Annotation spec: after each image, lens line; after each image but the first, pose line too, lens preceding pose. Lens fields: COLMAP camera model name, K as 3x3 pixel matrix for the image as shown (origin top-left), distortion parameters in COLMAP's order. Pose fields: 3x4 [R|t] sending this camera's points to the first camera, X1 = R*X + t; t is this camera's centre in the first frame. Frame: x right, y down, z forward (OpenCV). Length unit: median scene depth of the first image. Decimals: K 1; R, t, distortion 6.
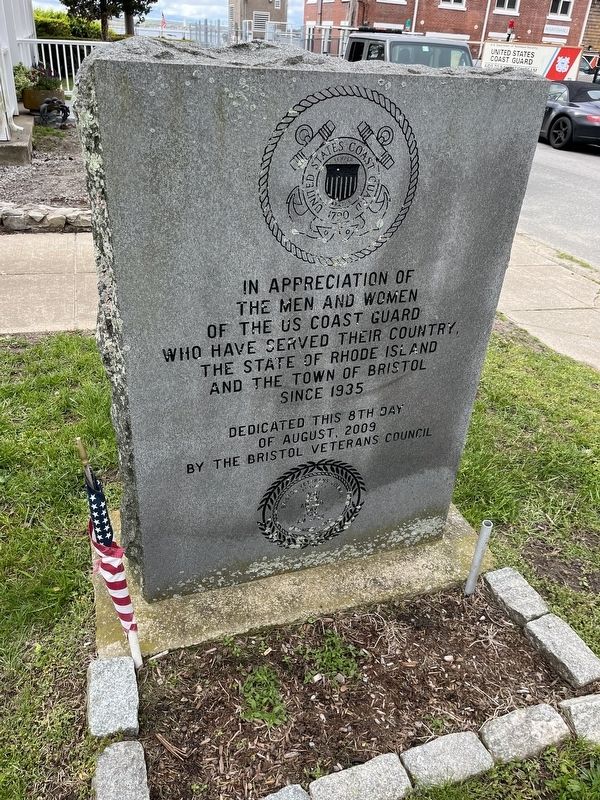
lens RADIAL K [[599.2, 0, 298.4], [0, 599.2, 395.4], [0, 0, 1]] dist [0.035361, -0.035386]
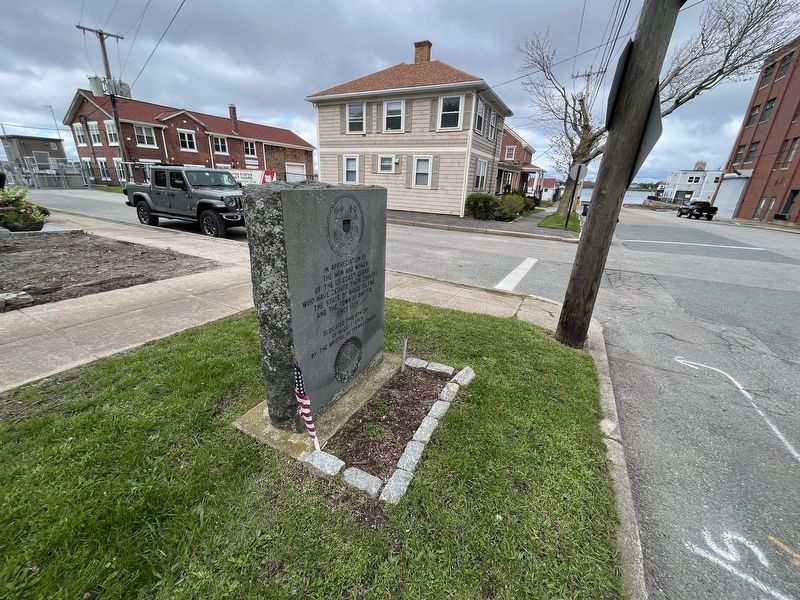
lens RADIAL K [[321.9, 0, 400.6], [0, 321.9, 301.8], [0, 0, 1]] dist [-0.014122, -0.000075]
pose [[0.719455, -0.272406, 0.638889, -0.668981], [0.353740, 0.935344, 0.000458, 0.049355], [-0.597706, 0.225671, 0.769299, -0.174245]]
